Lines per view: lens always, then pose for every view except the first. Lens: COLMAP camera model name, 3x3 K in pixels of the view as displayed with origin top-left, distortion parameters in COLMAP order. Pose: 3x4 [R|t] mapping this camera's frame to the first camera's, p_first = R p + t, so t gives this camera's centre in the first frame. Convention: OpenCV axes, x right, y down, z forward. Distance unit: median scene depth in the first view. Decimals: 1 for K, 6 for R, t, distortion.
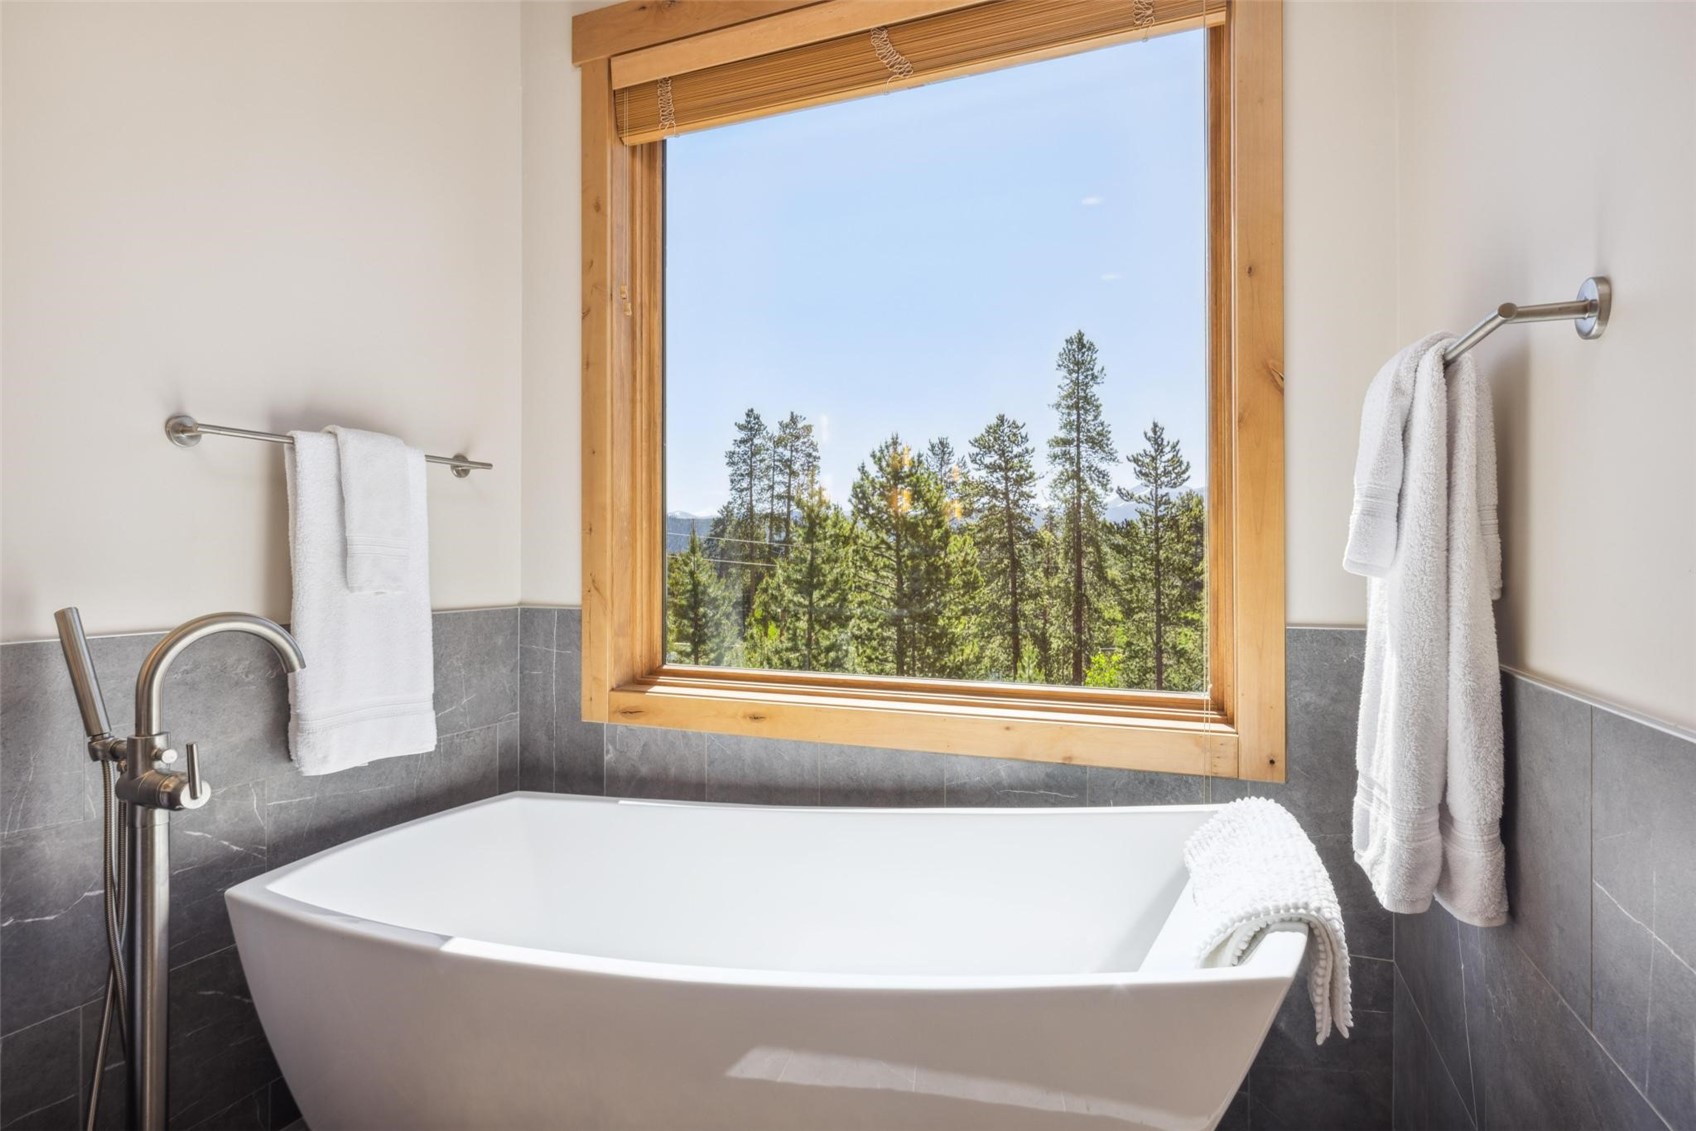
lens RADIAL K [[870.8, 0, 856.6], [0, 870.8, 558.4], [0, 0, 1]] dist [-0.002585, 0.000277]
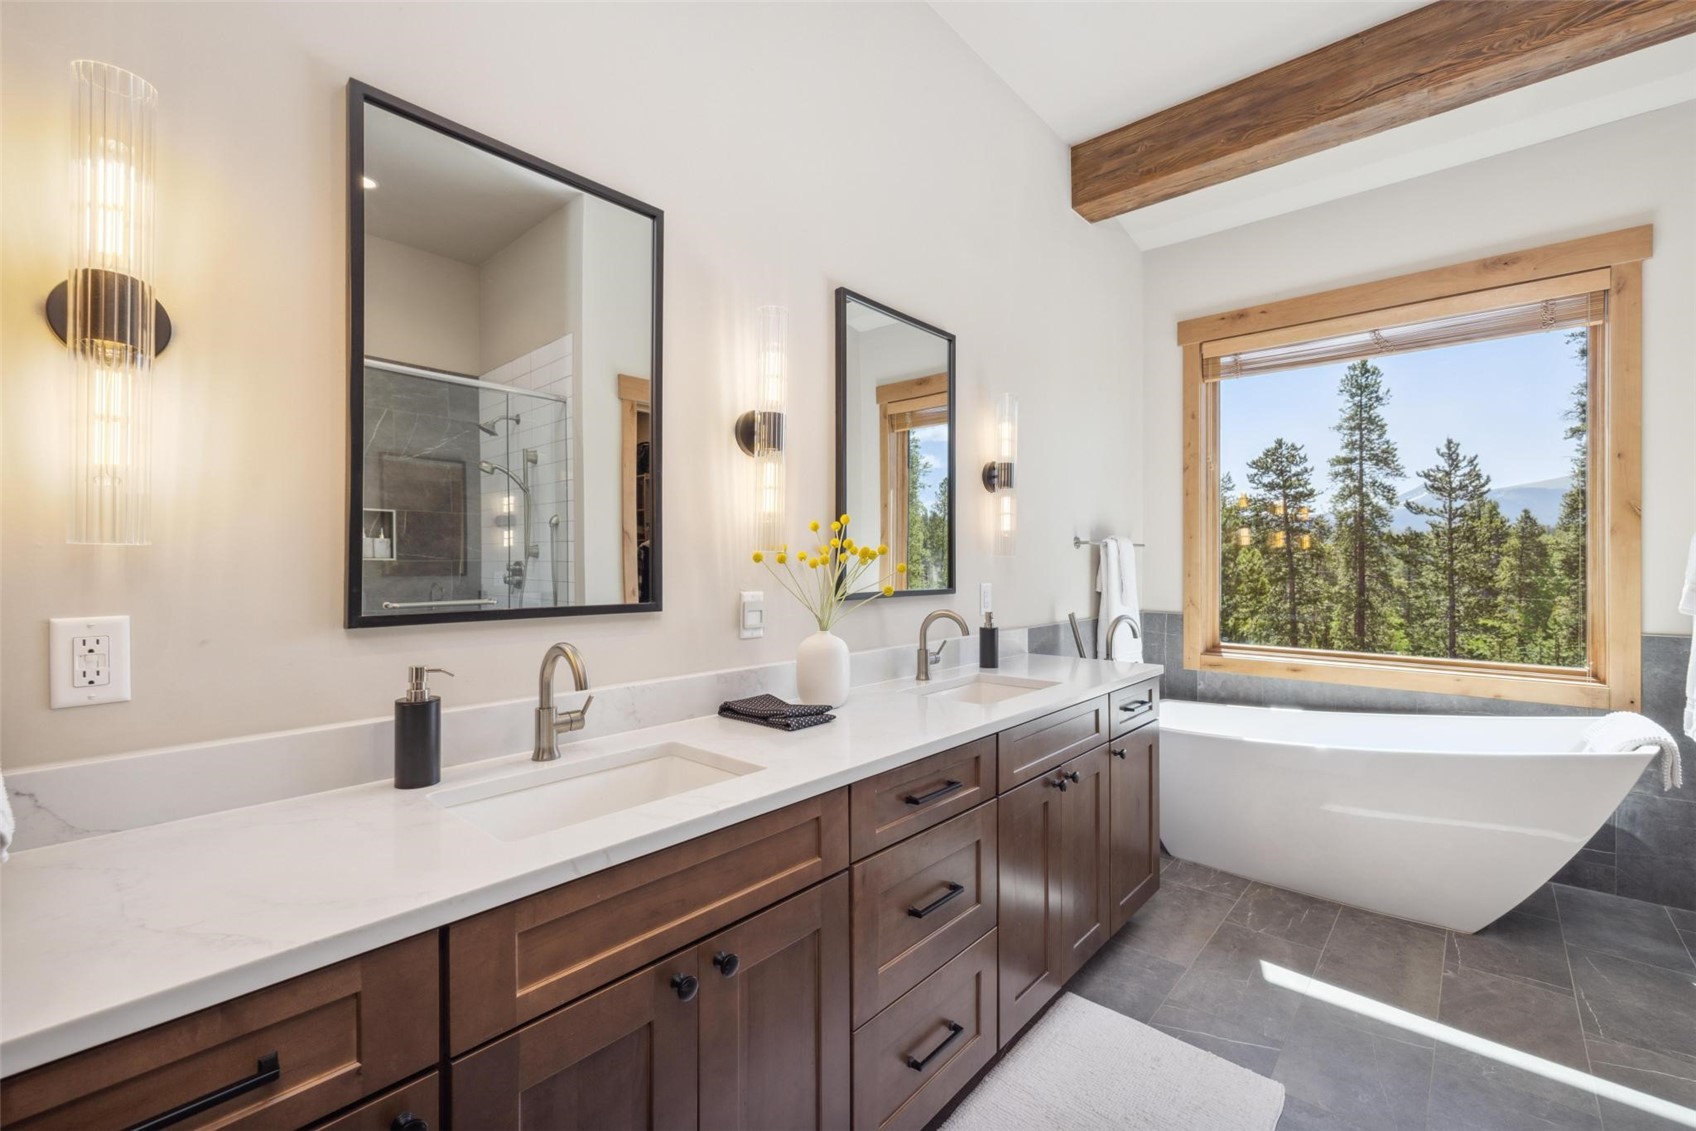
lens RADIAL K [[725.8, 0, 848.6], [0, 725.8, 565.9], [0, 0, 1]] dist [0.002542, 0.000108]
pose [[0.940675, 0.003359, -0.339294, -0.040023], [-0.001690, 0.999985, 0.005214, -0.005246], [0.339306, -0.004331, 0.940666, -0.072914]]
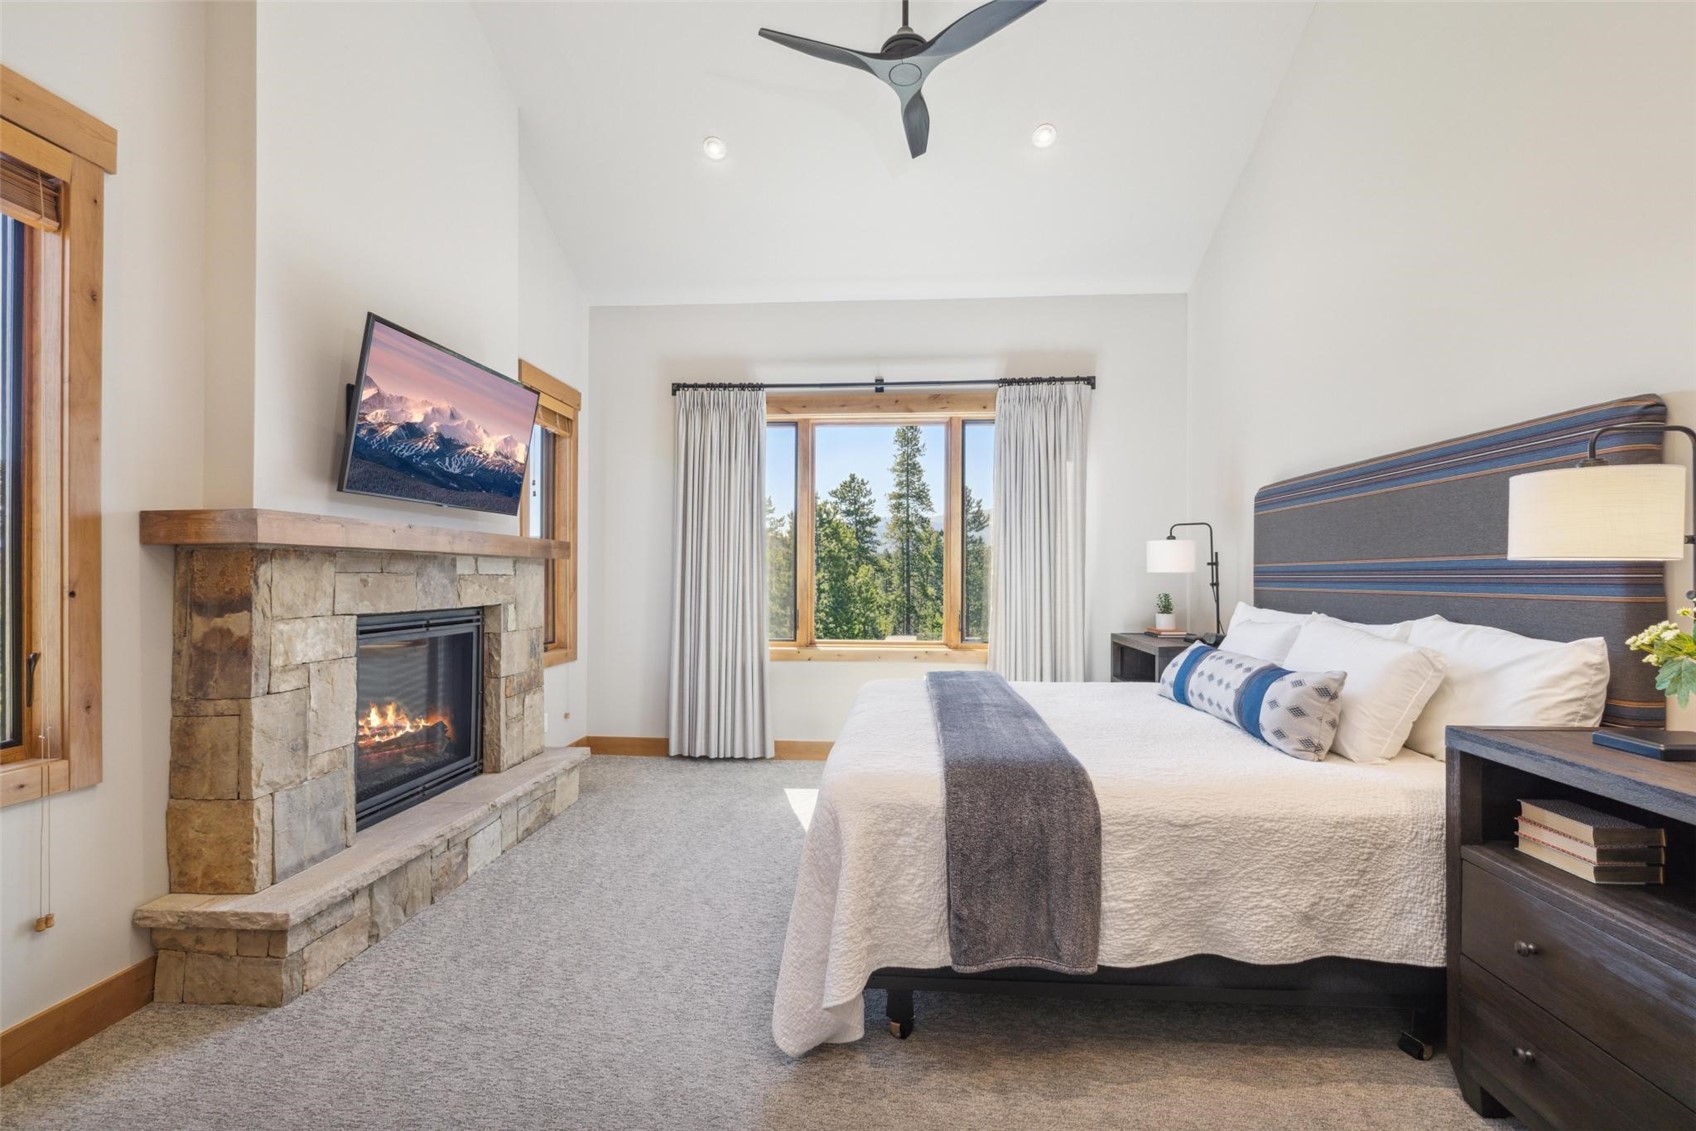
lens RADIAL K [[725.8, 0, 858.8], [0, 725.8, 573.5], [0, 0, 1]] dist [0.002542, 0.000108]
pose [[0.954389, 0.003725, 0.298543, -0.170113], [-0.002262, 0.999984, -0.005244, -0.004297], [-0.298558, 0.004330, 0.954382, -0.085482]]
